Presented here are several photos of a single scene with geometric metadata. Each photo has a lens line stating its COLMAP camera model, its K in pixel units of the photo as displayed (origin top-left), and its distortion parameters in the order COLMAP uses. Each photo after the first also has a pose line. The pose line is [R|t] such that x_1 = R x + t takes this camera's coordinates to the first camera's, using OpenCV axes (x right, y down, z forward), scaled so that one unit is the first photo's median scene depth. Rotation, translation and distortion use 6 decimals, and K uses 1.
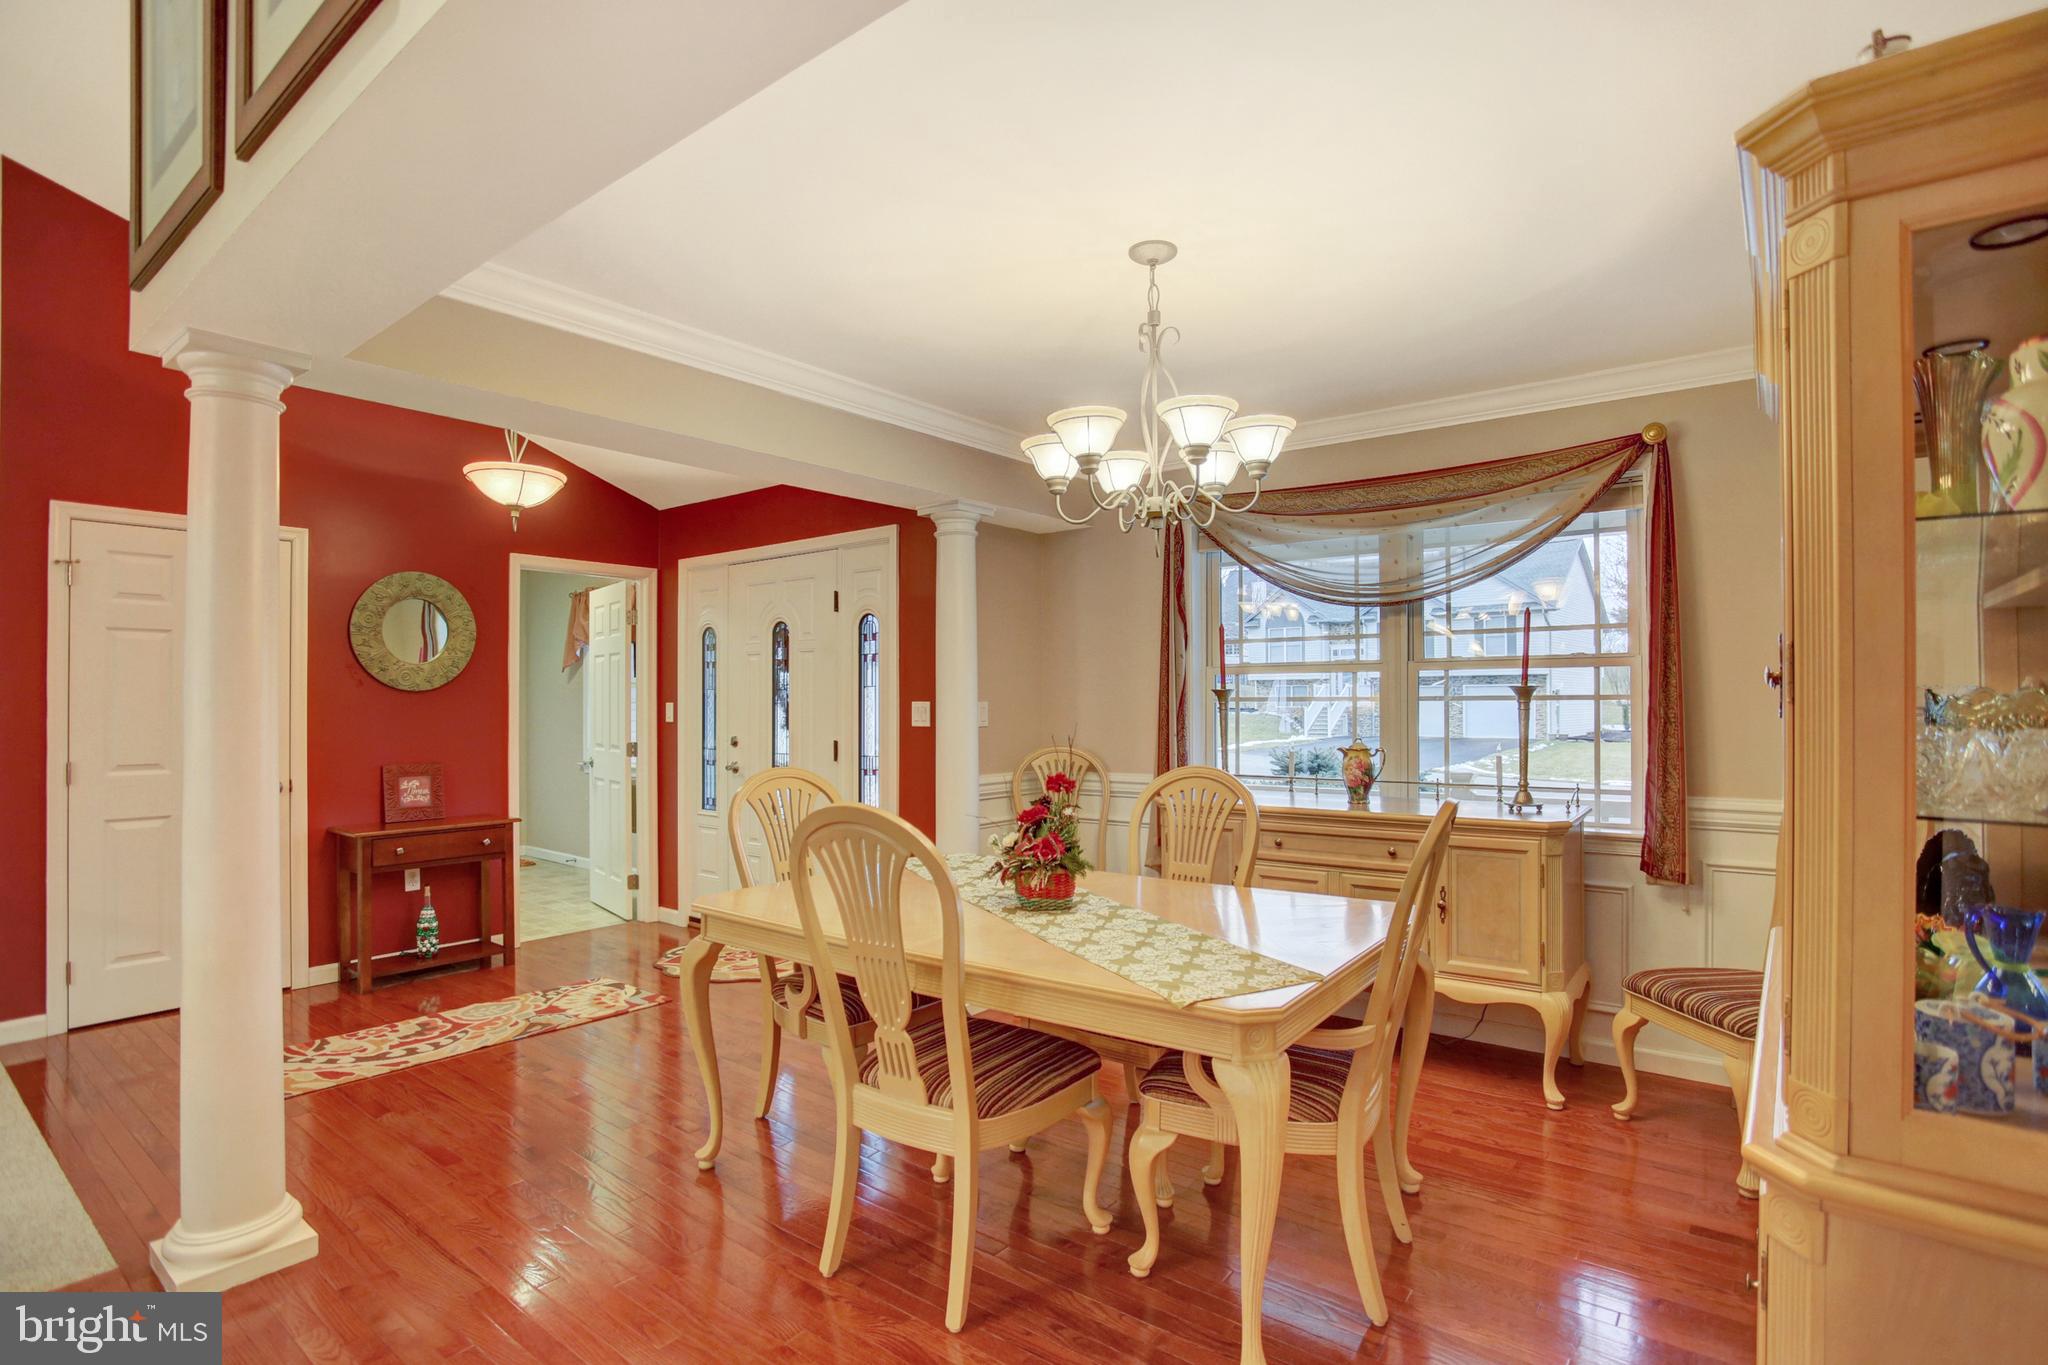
lens RADIAL K [[1014.7, 0, 1020.5], [0, 1014.7, 697.5], [0, 0, 1]] dist [-0.079472, 0.037305]
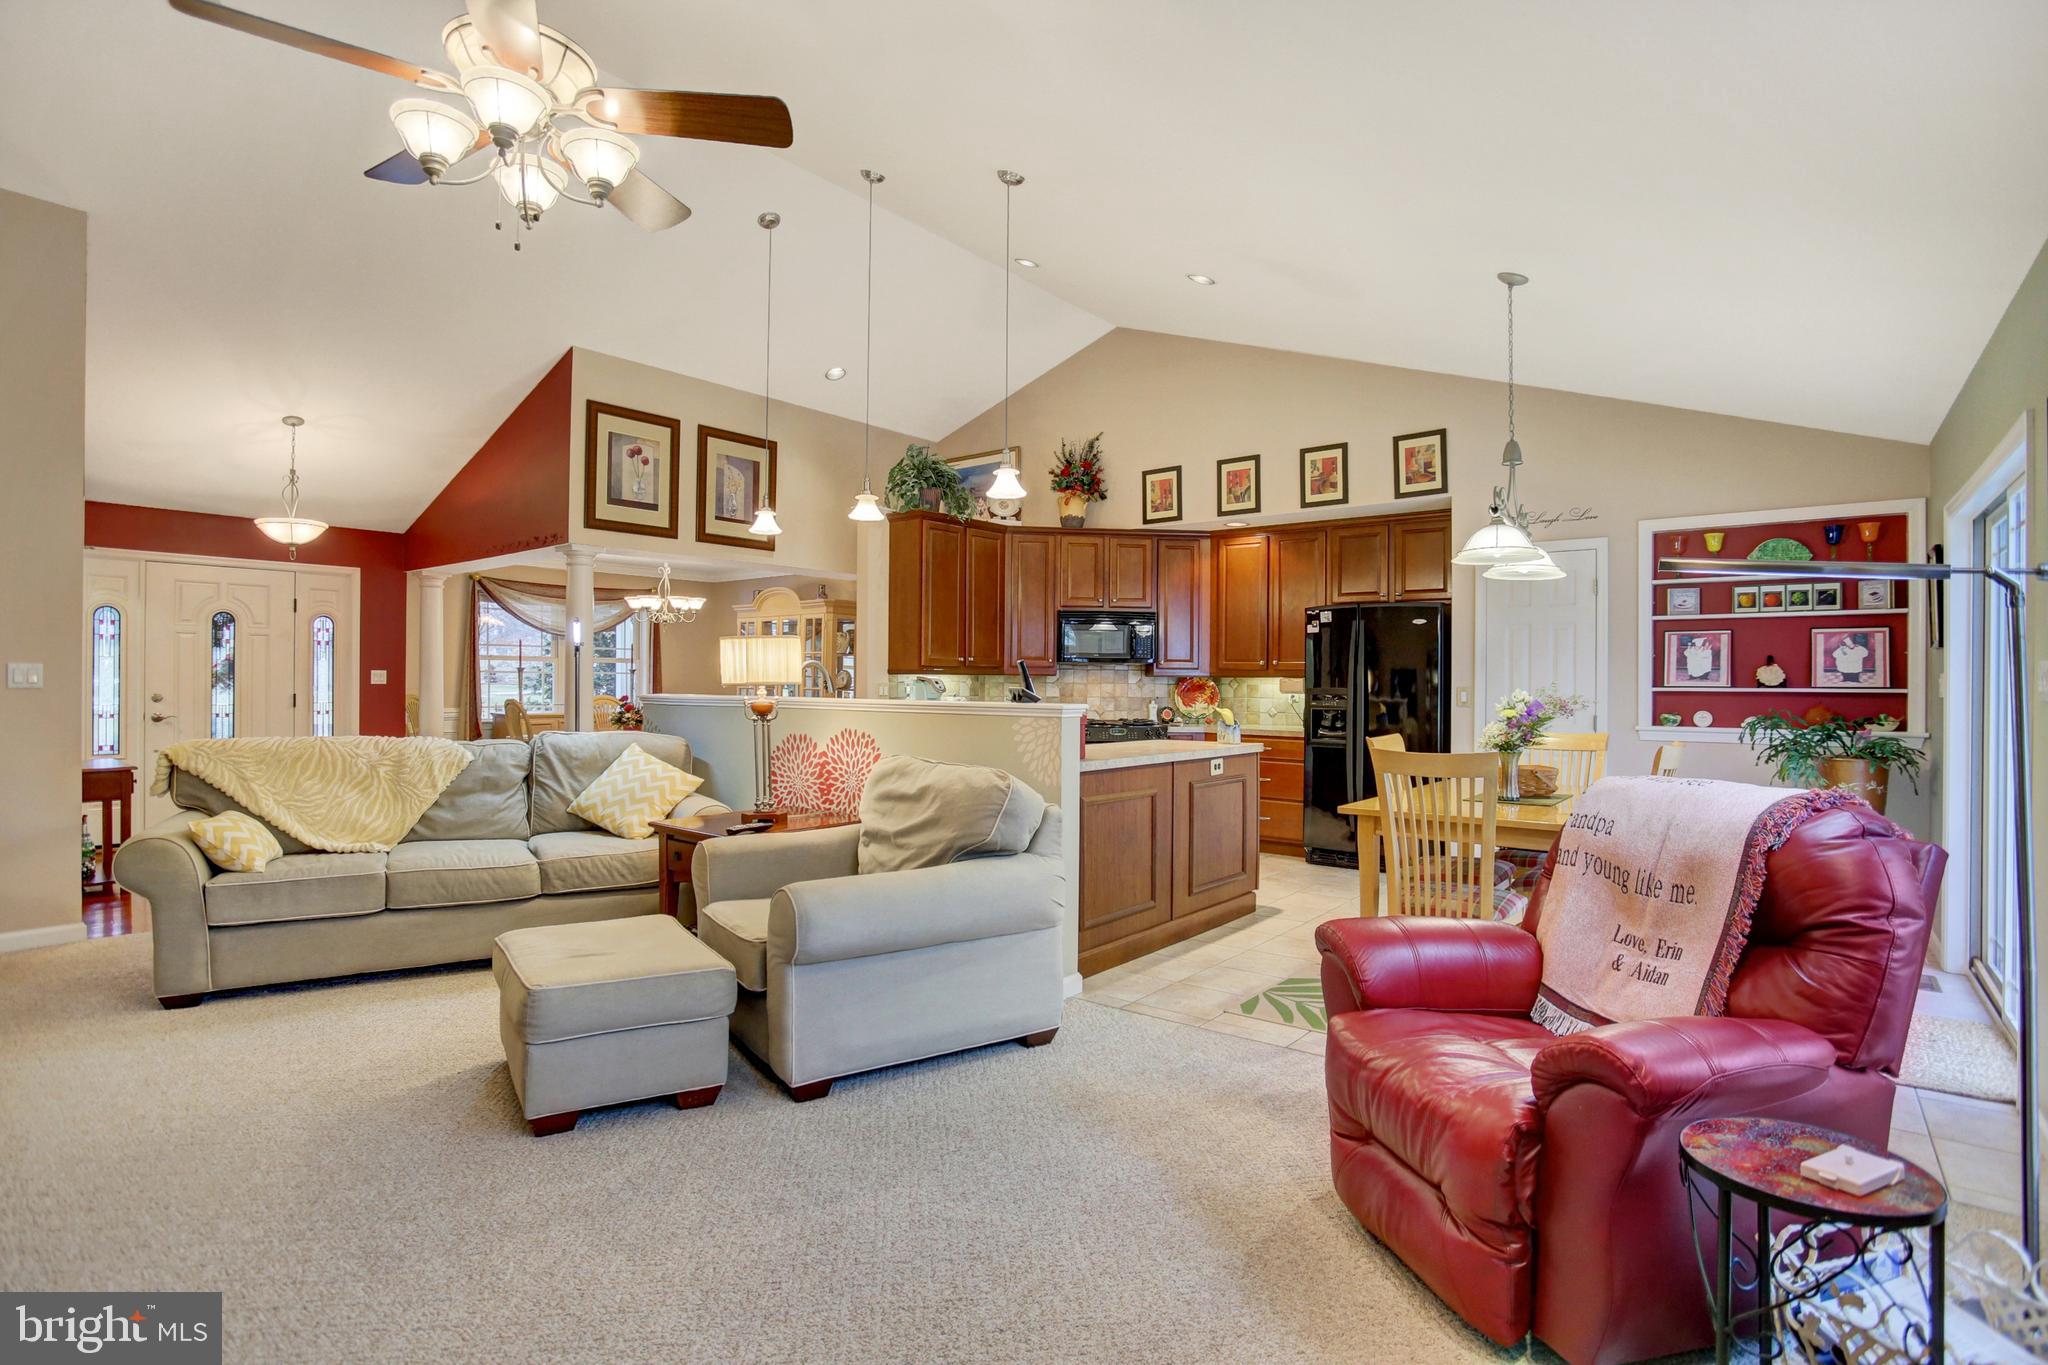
lens RADIAL K [[996.2, 0, 1014.3], [0, 996.2, 684.1], [0, 0, 1]] dist [-0.078523, 0.034459]
pose [[0.015431, 0.002455, 0.999878, -1.718282], [-0.012742, 0.999916, -0.002258, 0.015804], [-0.999800, -0.012706, 0.015461, -0.144076]]
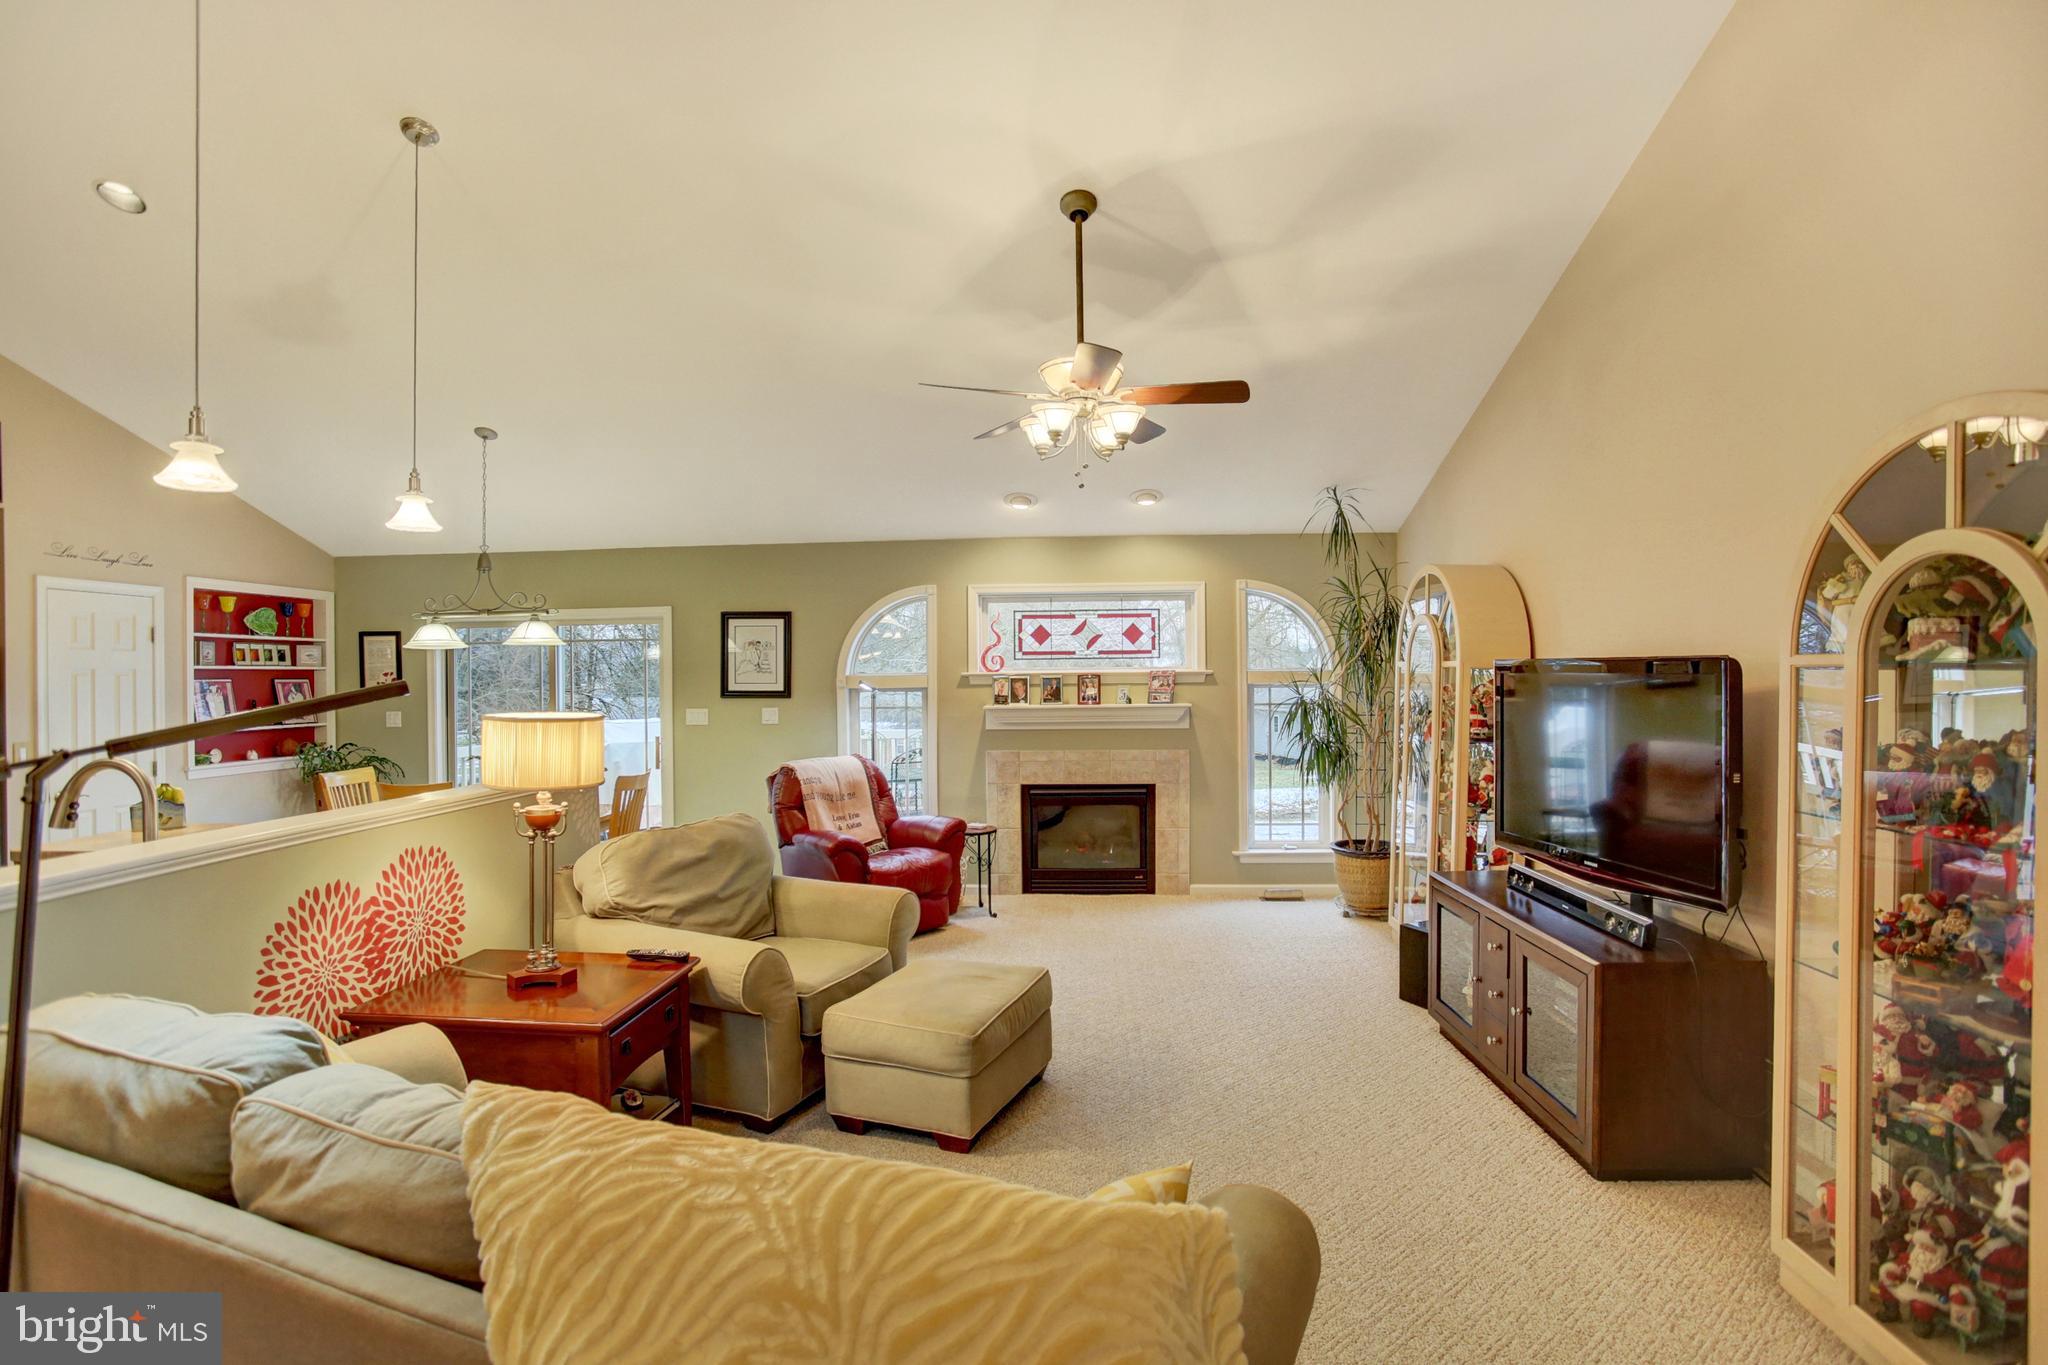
lens RADIAL K [[1014.2, 0, 1019.7], [0, 1014.2, 681.6], [0, 0, 1]] dist [-0.070427, 0.032525]
pose [[-0.825042, 0.013179, -0.564917, -0.751818], [0.015563, 0.999879, 0.000597, -0.038761], [0.564857, -0.008299, -0.825147, 0.740553]]
